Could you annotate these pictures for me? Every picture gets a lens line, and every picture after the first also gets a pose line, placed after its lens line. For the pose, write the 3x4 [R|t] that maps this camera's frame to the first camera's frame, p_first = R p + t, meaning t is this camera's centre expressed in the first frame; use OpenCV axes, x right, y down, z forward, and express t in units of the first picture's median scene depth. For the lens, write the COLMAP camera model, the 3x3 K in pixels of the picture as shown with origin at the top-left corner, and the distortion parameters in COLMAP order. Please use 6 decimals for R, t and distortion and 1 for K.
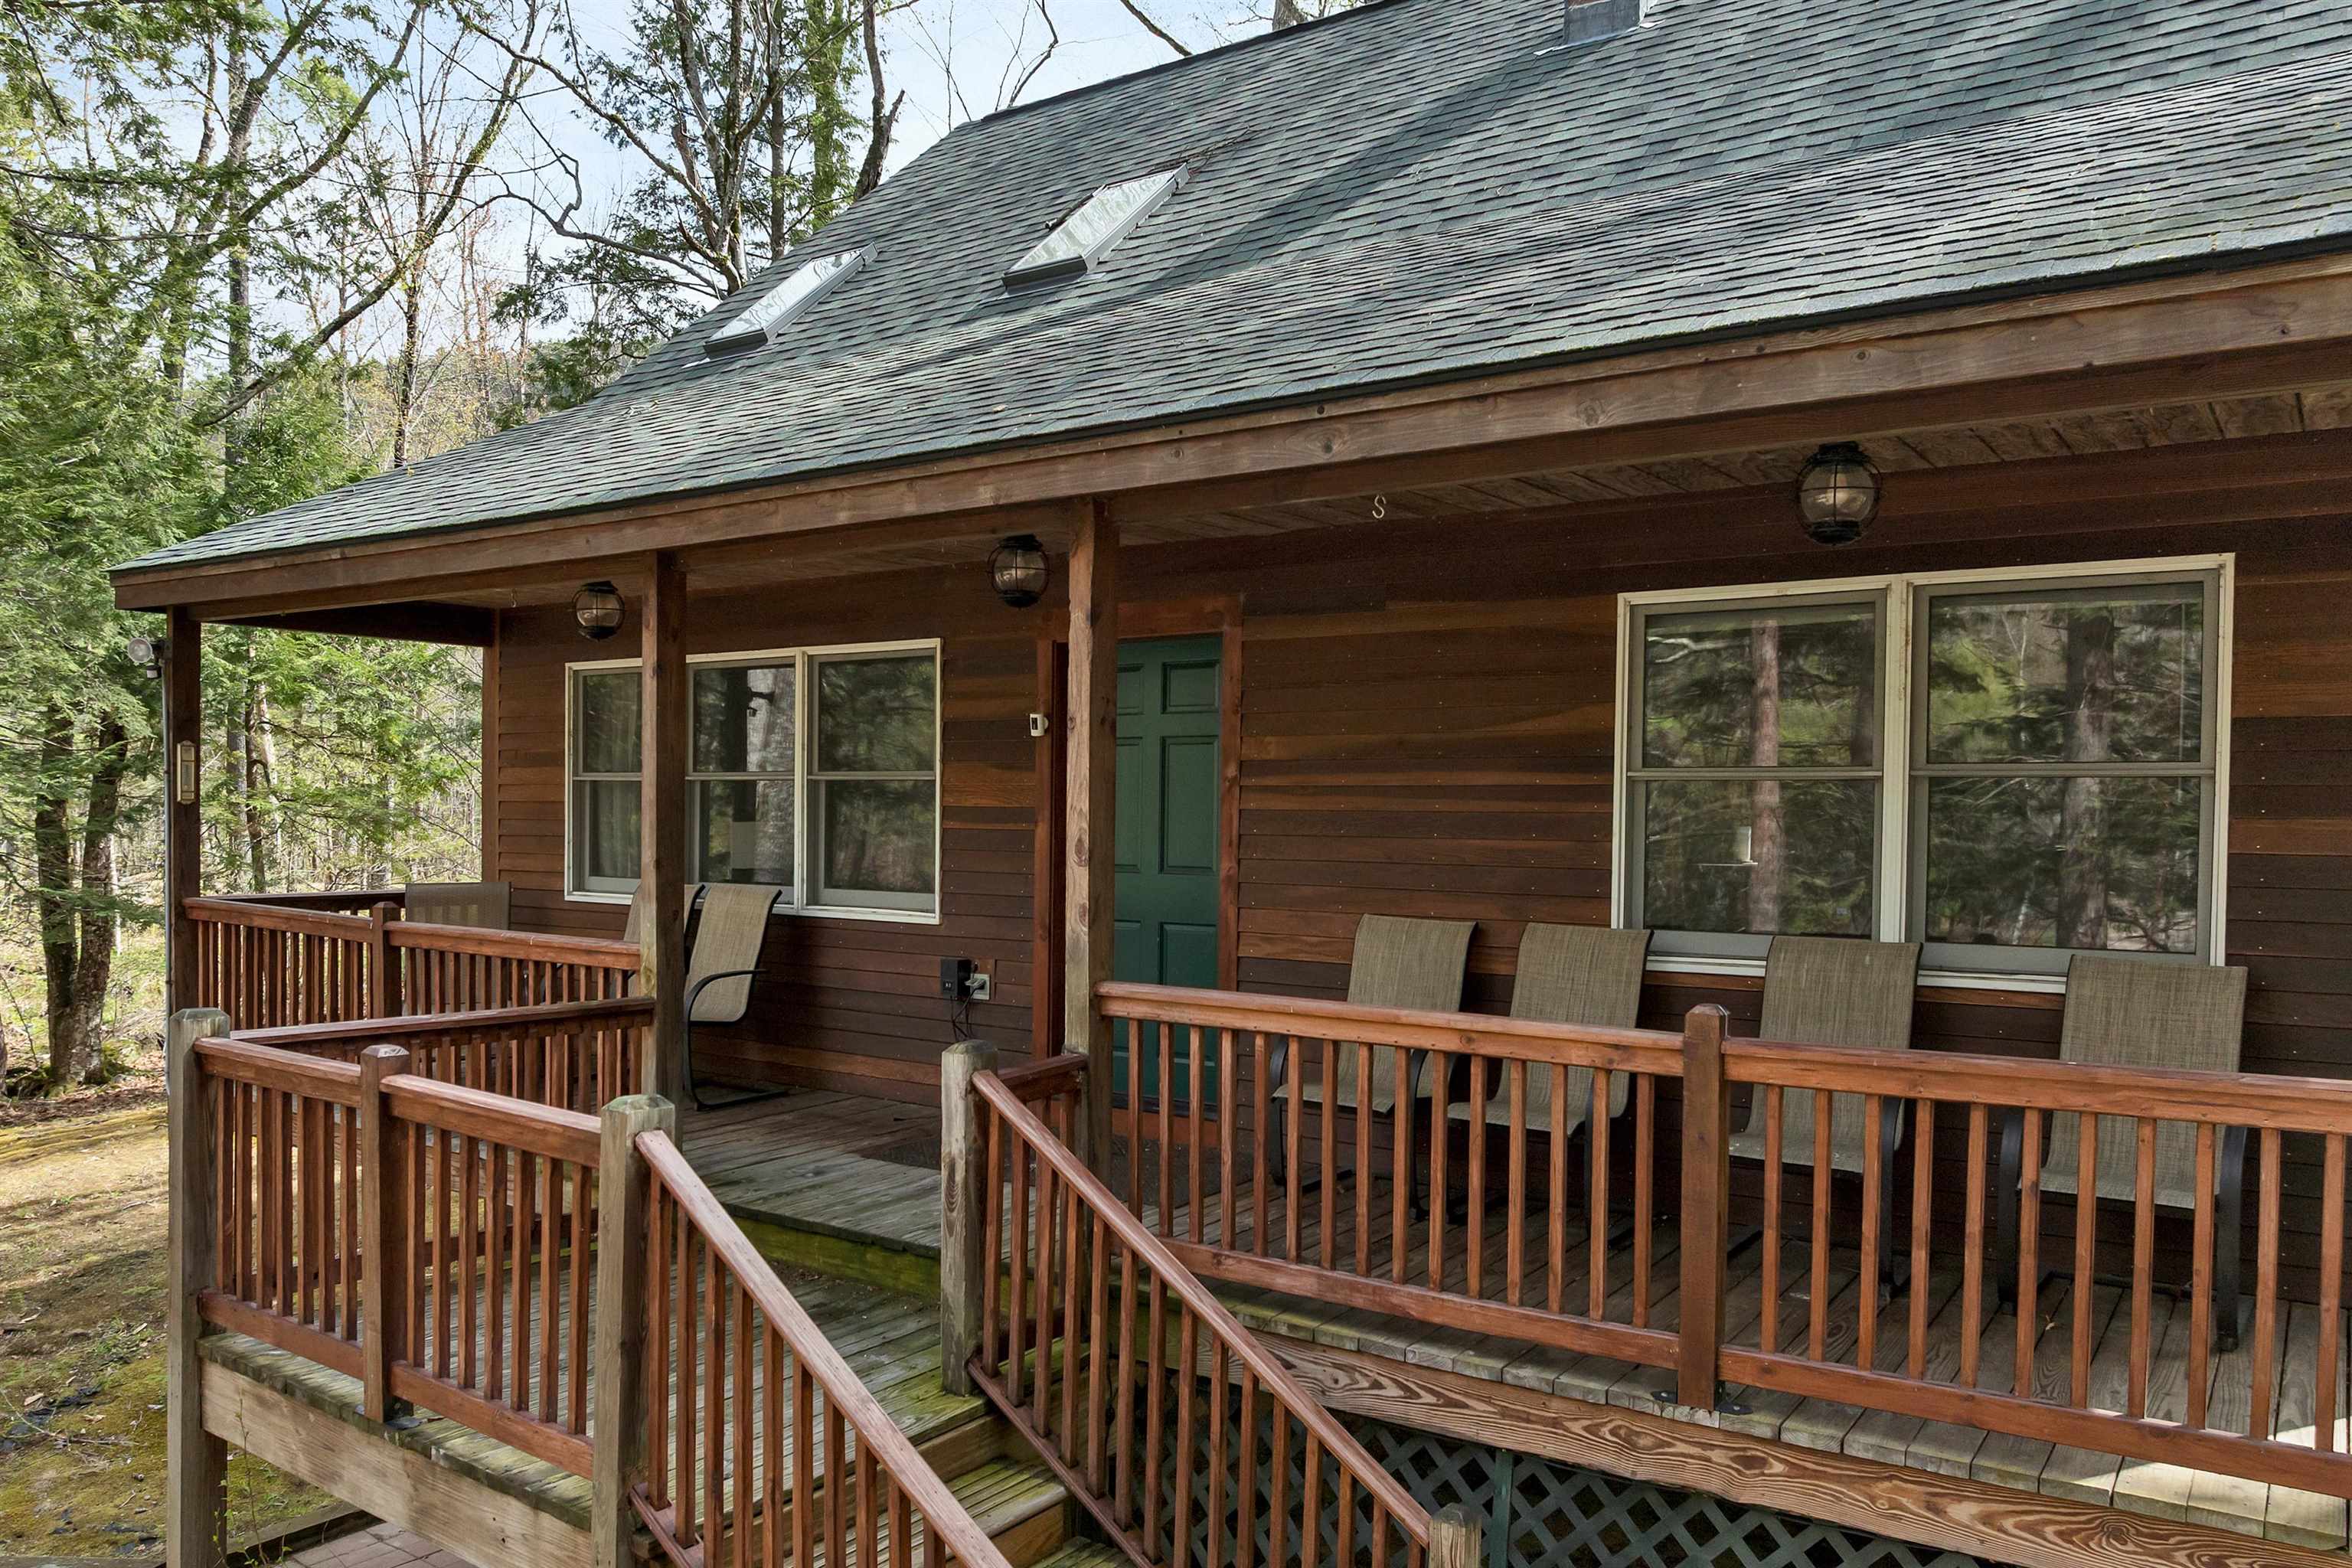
lens RADIAL K [[1736.6, 0, 1174.1], [0, 1736.6, 791.2], [0, 0, 1]] dist [-0.022468, -0.017487]
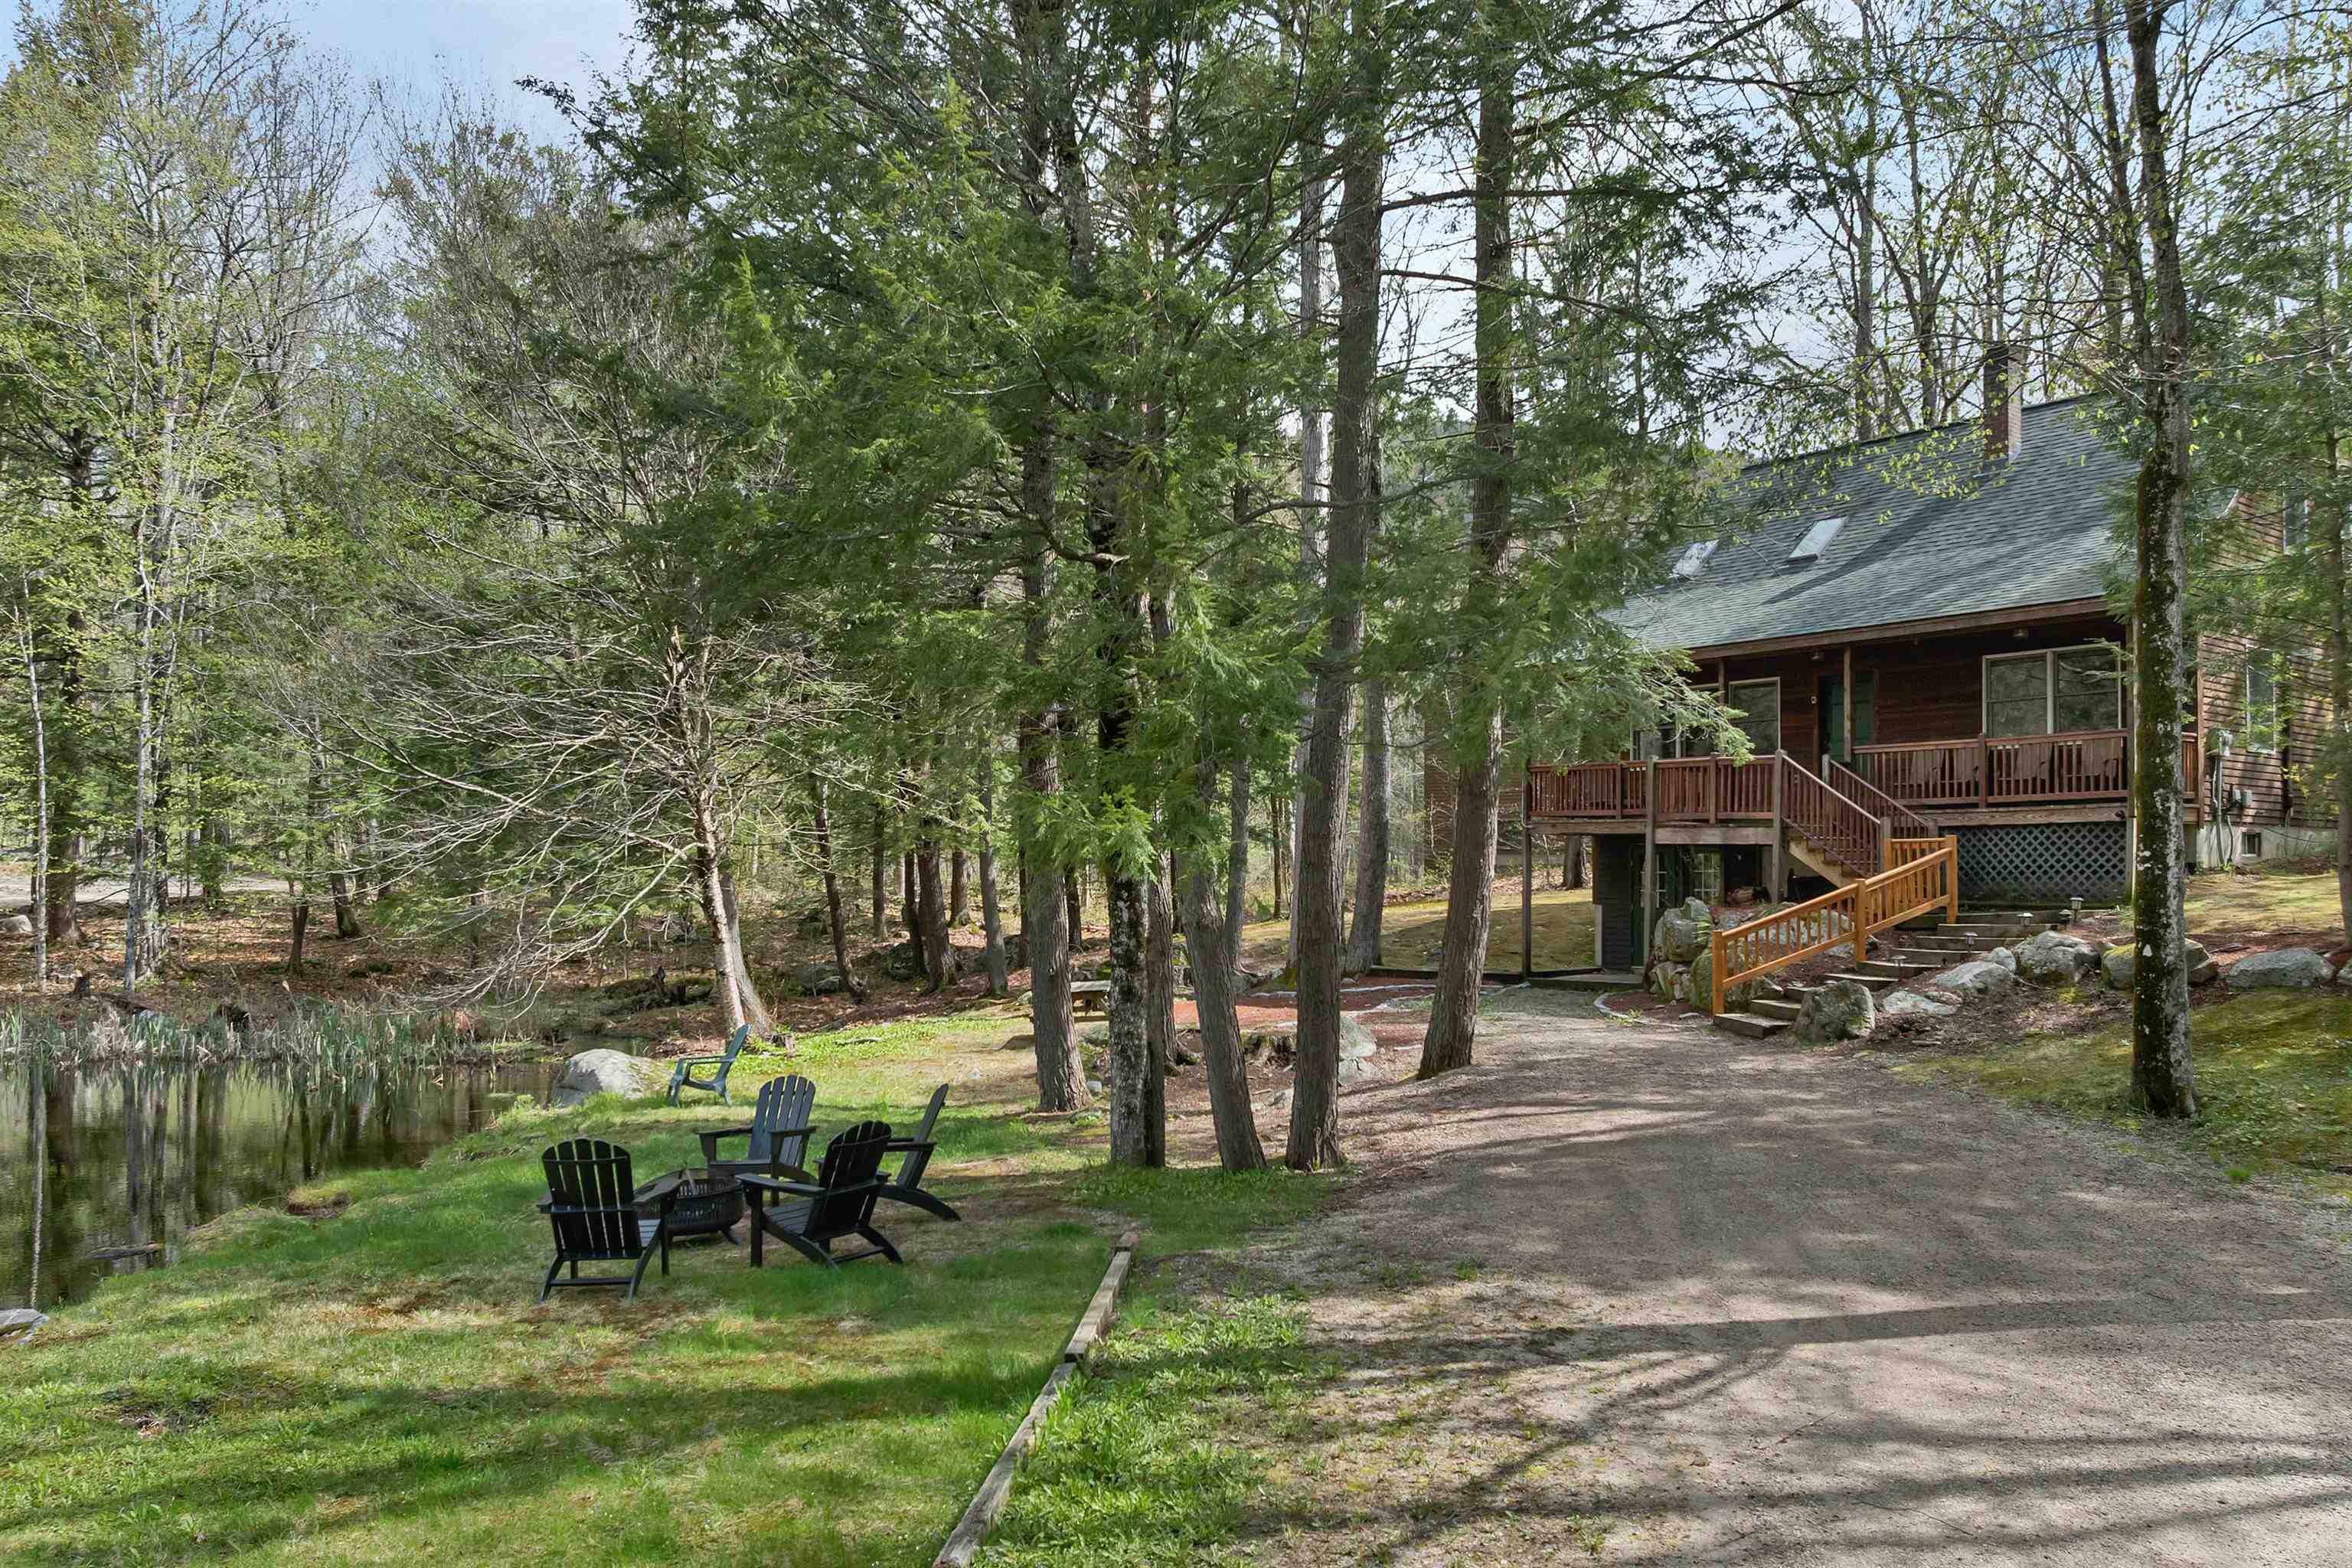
lens RADIAL K [[1736.6, 0, 1174.9], [0, 1736.6, 820.0], [0, 0, 1]] dist [-0.022468, -0.017487]
pose [[0.952976, -0.016433, -0.302599, -0.315680], [0.008039, 0.999548, -0.028967, 0.360921], [0.302939, 0.025172, 0.952678, -3.316925]]
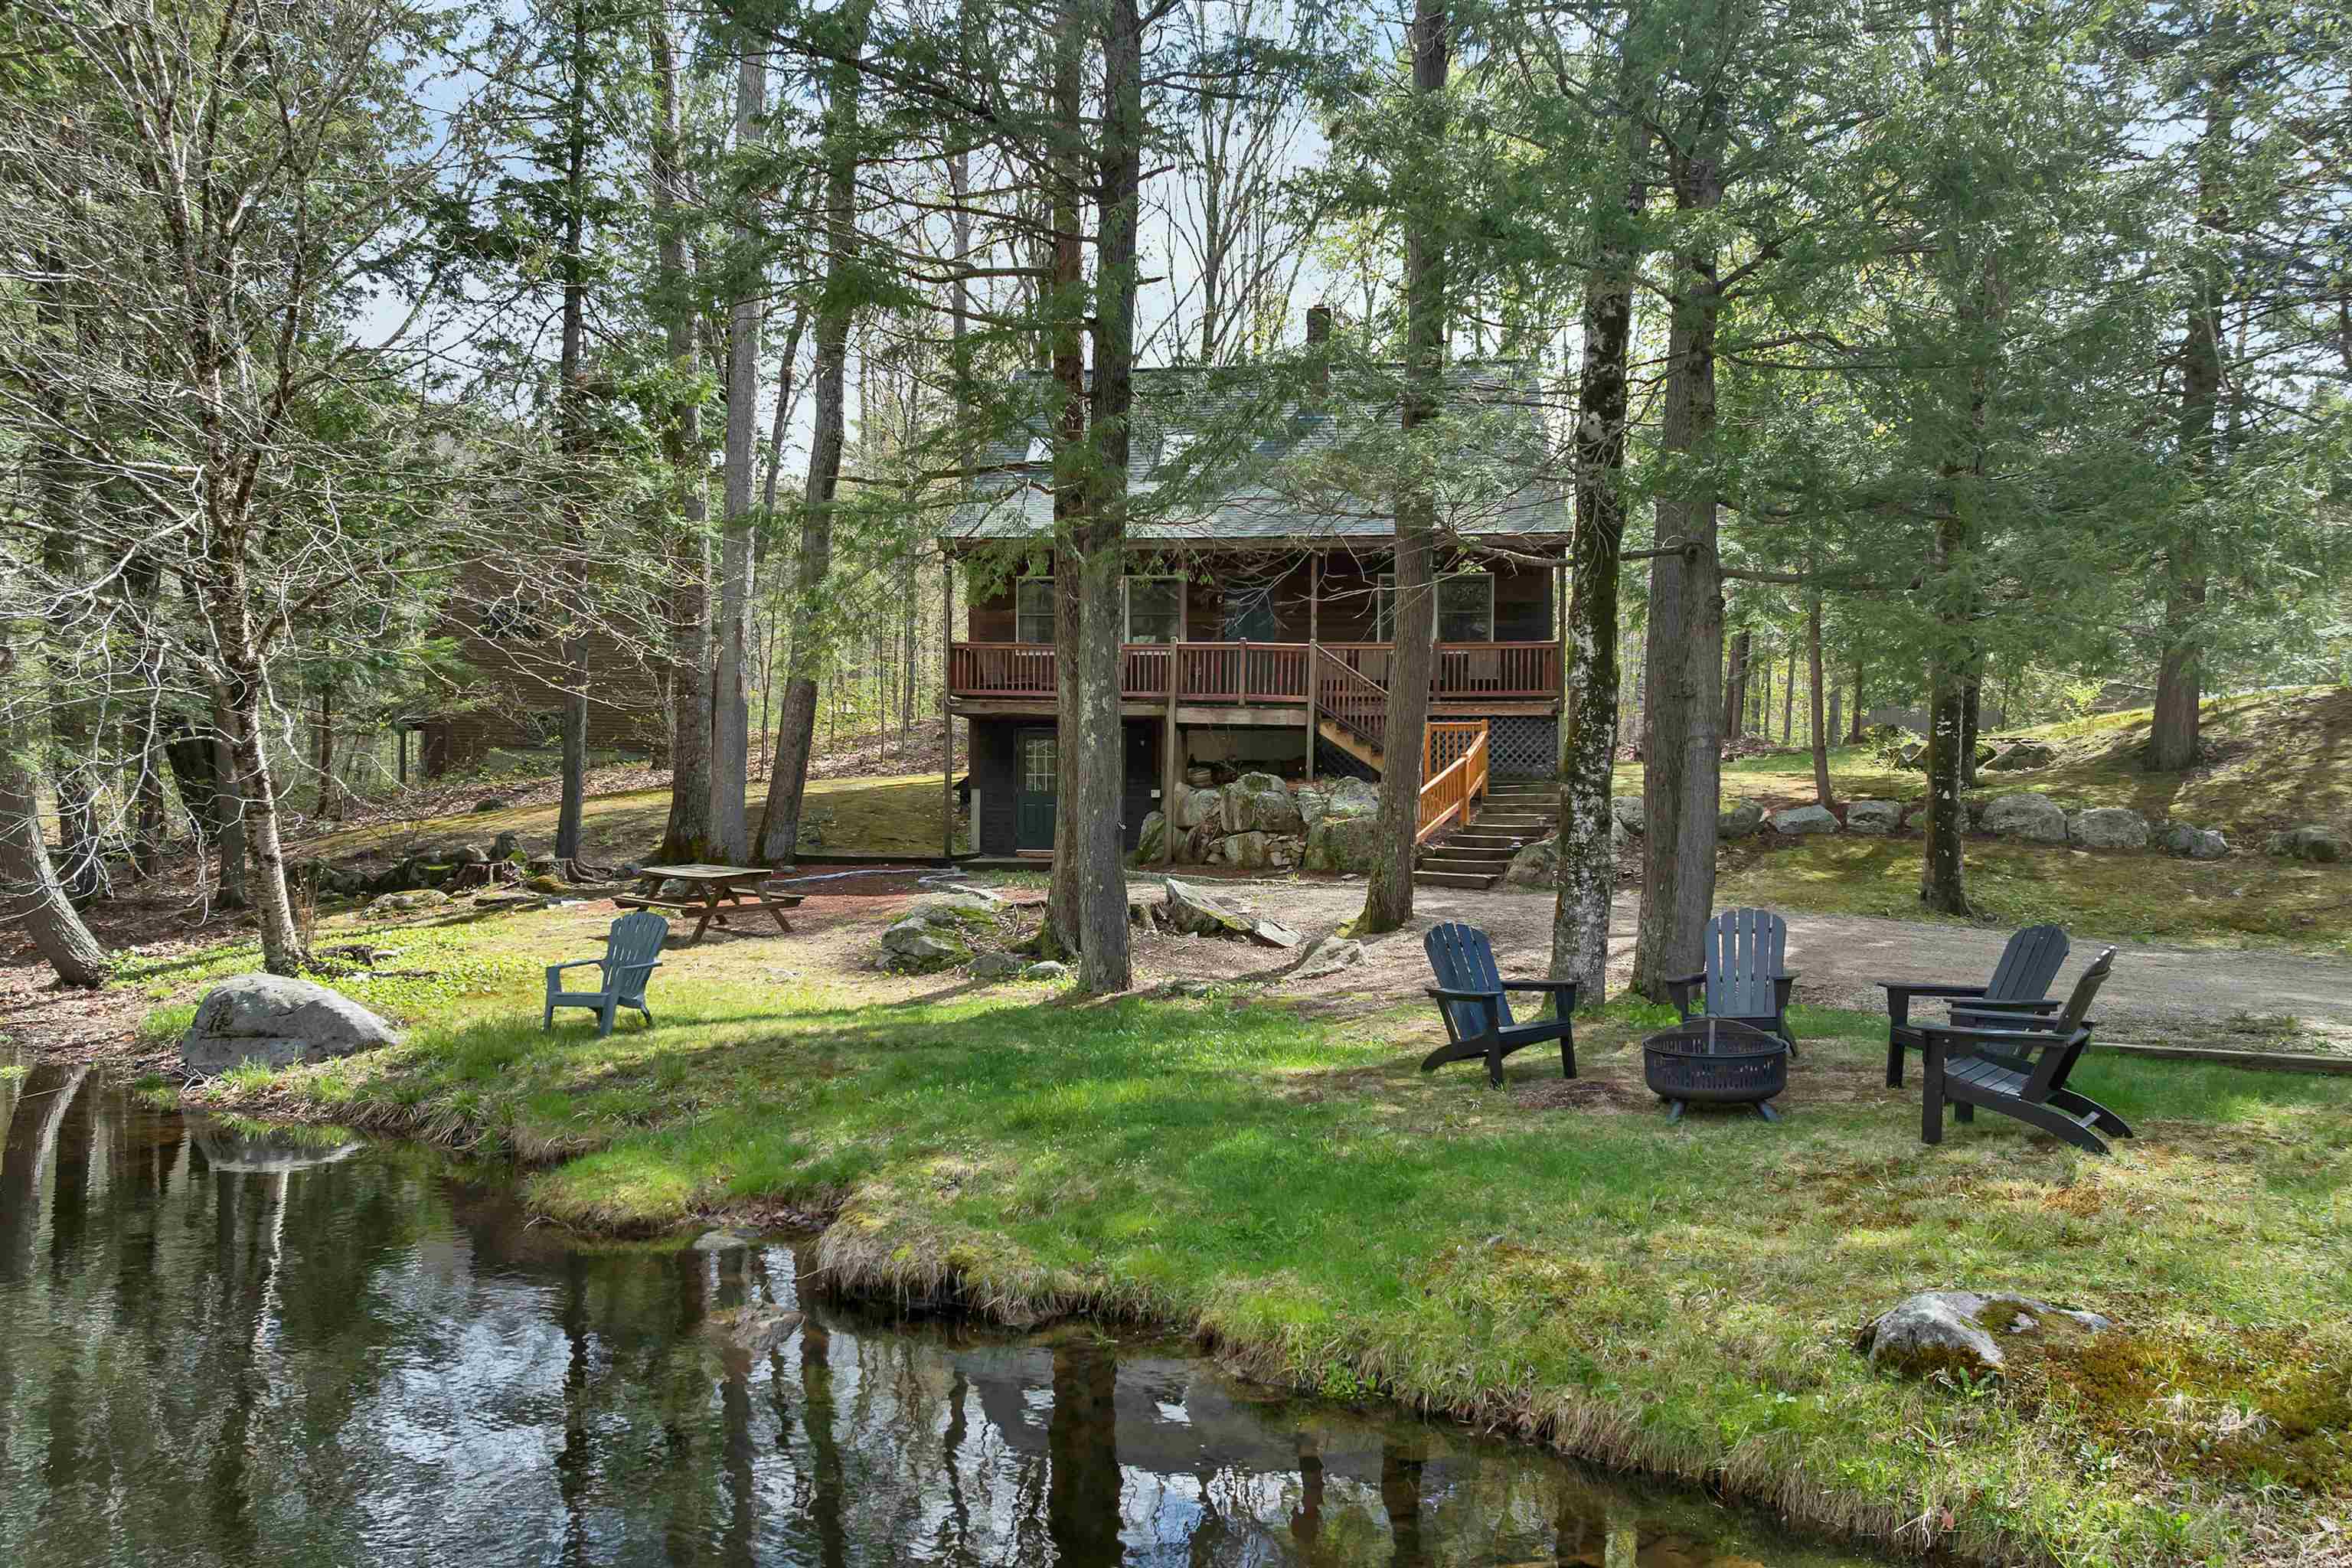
lens RADIAL K [[1736.6, 0, 1174.9], [0, 1736.6, 790.8], [0, 0, 1]] dist [-0.022468, -0.017487]
pose [[0.869880, 0.006863, 0.493215, -2.496888], [-0.004952, 0.999974, -0.005181, 0.491142], [-0.493238, 0.002064, 0.869892, -2.763483]]
